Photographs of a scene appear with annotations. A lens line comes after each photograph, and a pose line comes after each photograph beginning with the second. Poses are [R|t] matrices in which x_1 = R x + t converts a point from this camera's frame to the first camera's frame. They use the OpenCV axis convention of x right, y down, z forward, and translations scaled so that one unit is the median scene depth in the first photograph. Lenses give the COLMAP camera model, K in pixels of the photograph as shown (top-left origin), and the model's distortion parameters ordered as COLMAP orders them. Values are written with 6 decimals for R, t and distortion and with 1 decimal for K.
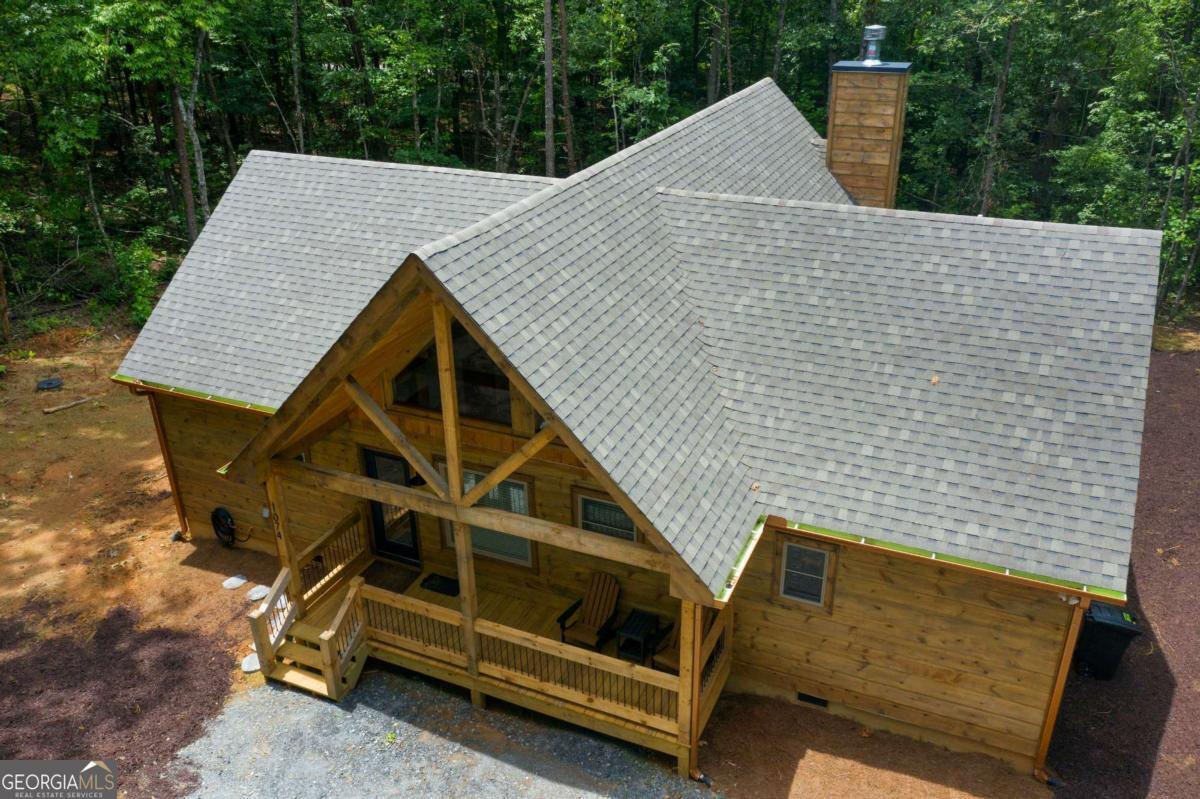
lens RADIAL K [[960.1, 0, 599.4], [0, 960.1, 399.7], [0, 0, 1]] dist [-0.011351, -0.000922]
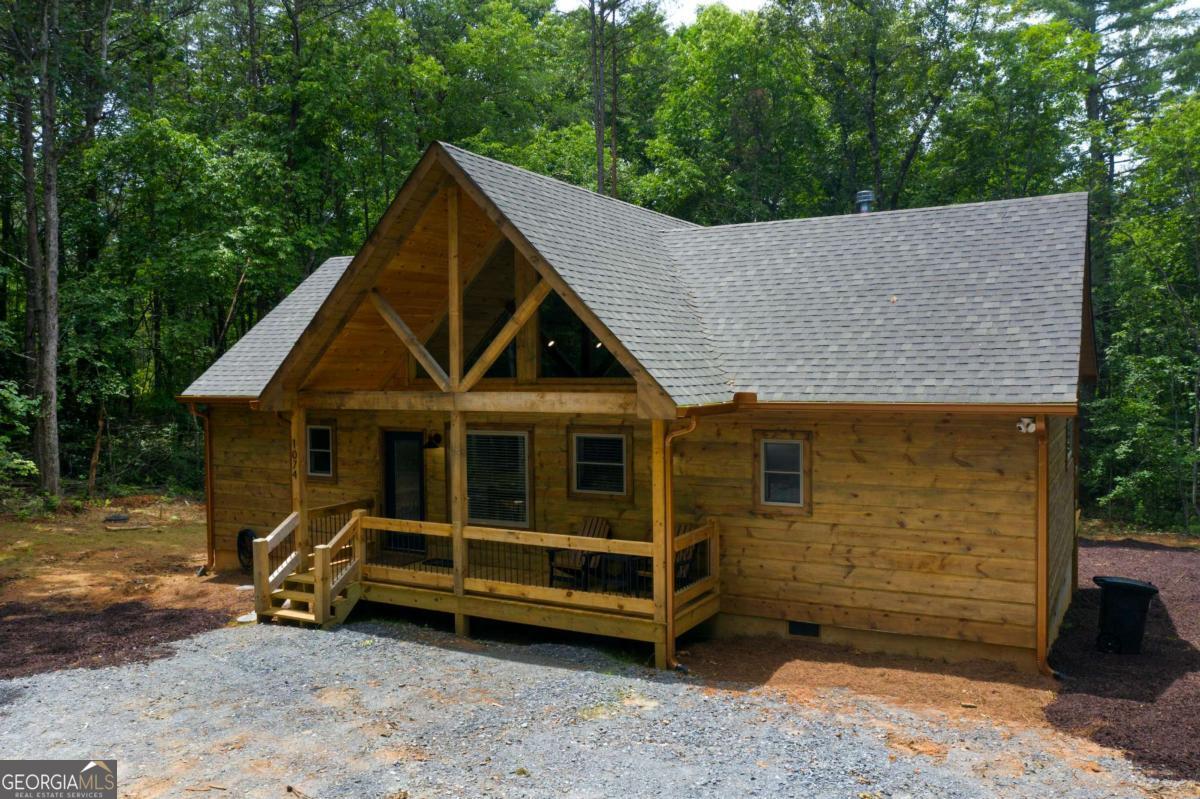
lens RADIAL K [[960.1, 0, 600.5], [0, 960.1, 397.9], [0, 0, 1]] dist [-0.011351, -0.000922]
pose [[0.996342, 0.007387, -0.085140, 0.106509], [-0.041646, 0.911931, -0.408225, 0.537353], [0.074626, 0.410277, 0.908902, 0.018150]]
